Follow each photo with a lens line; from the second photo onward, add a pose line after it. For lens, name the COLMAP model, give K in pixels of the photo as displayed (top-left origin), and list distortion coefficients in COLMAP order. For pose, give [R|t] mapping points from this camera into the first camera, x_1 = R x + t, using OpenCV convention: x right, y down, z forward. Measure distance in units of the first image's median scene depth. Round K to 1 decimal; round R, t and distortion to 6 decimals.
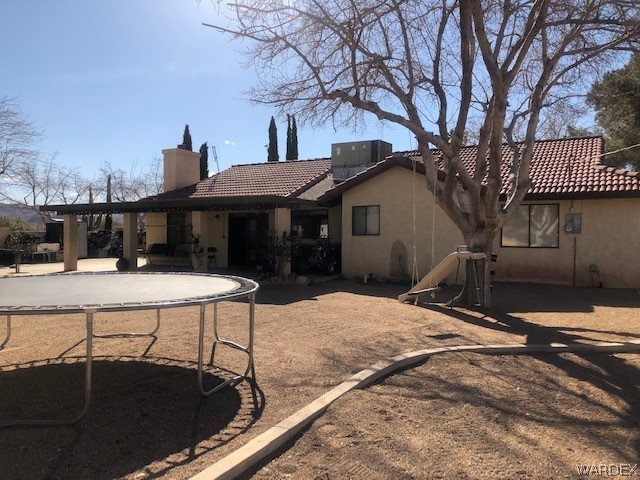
lens RADIAL K [[518.5, 0, 319.8], [0, 518.5, 246.4], [0, 0, 1]] dist [0.010132, 0.061492]
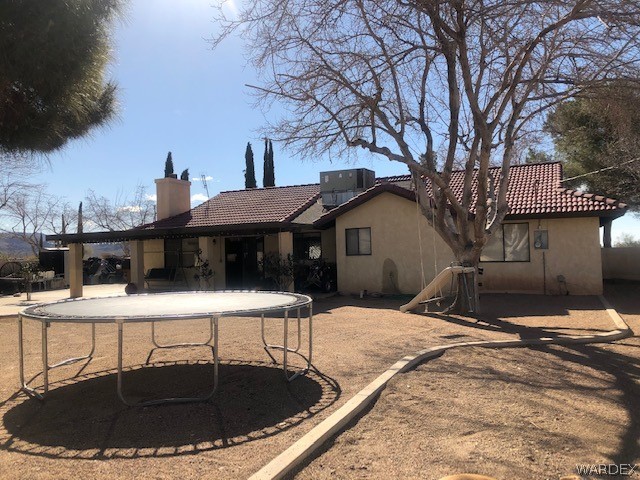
lens RADIAL K [[523.2, 0, 319.2], [0, 523.2, 242.3], [0, 0, 1]] dist [0.058807, -0.061938]
pose [[0.997331, -0.025734, 0.068322, -0.077455], [0.028932, 0.998511, -0.046250, 0.000396], [-0.067030, 0.048104, 0.996591, -0.116368]]
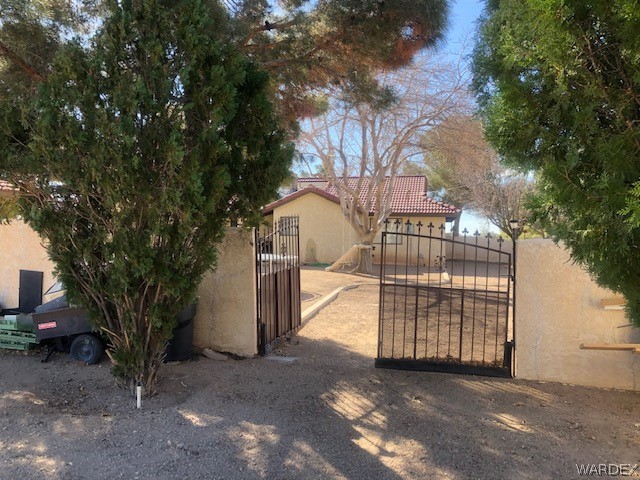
lens RADIAL K [[523.2, 0, 319.2], [0, 523.2, 242.3], [0, 0, 1]] dist [0.058807, -0.061938]
pose [[0.959385, 0.007464, 0.282000, -0.302790], [-0.004695, 0.999934, -0.010494, 0.015471], [-0.282060, 0.008743, 0.959357, -0.604049]]
